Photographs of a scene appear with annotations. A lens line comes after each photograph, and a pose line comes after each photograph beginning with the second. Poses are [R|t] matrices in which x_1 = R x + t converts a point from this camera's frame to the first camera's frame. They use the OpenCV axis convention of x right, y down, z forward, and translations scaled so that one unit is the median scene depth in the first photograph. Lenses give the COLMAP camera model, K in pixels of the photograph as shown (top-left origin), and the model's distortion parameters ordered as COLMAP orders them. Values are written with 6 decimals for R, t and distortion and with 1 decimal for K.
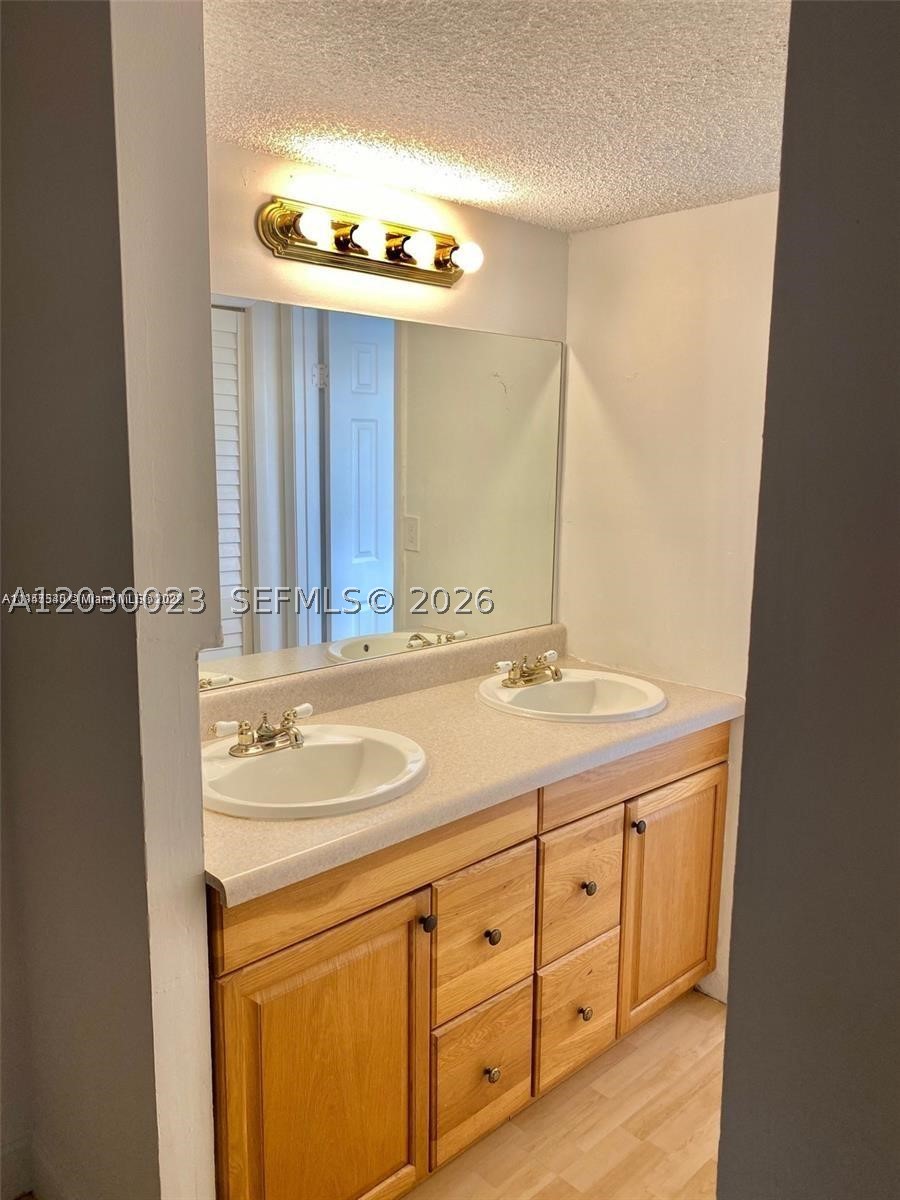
lens RADIAL K [[918.7, 0, 445.8], [0, 918.7, 602.1], [0, 0, 1]] dist [0.032386, -0.015927]
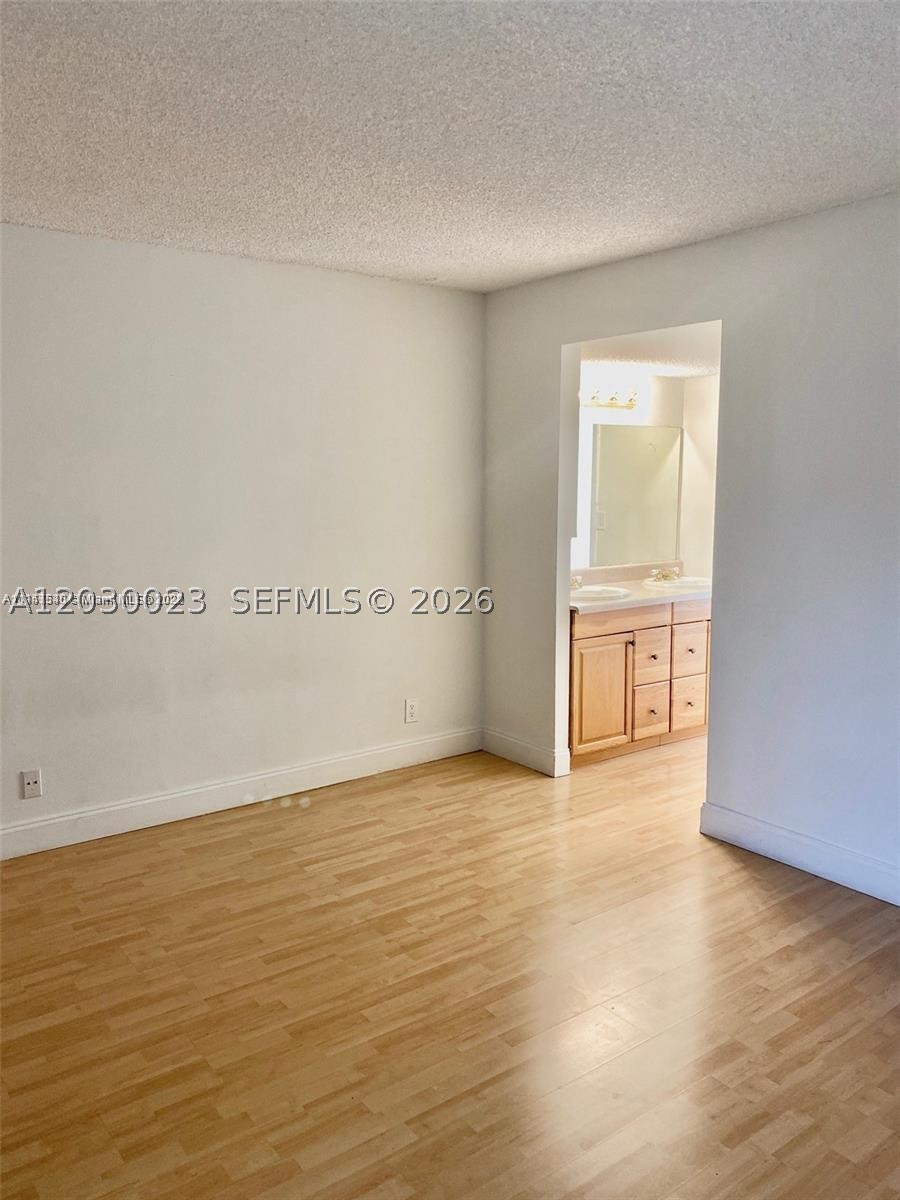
lens RADIAL K [[918.7, 0, 445.8], [0, 918.7, 602.1], [0, 0, 1]] dist [0.032386, -0.015927]
pose [[0.991696, 0.000037, -0.128601, -0.203294], [-0.004853, 0.999298, -0.037135, 0.295791], [0.128510, 0.037450, 0.991001, -1.709175]]
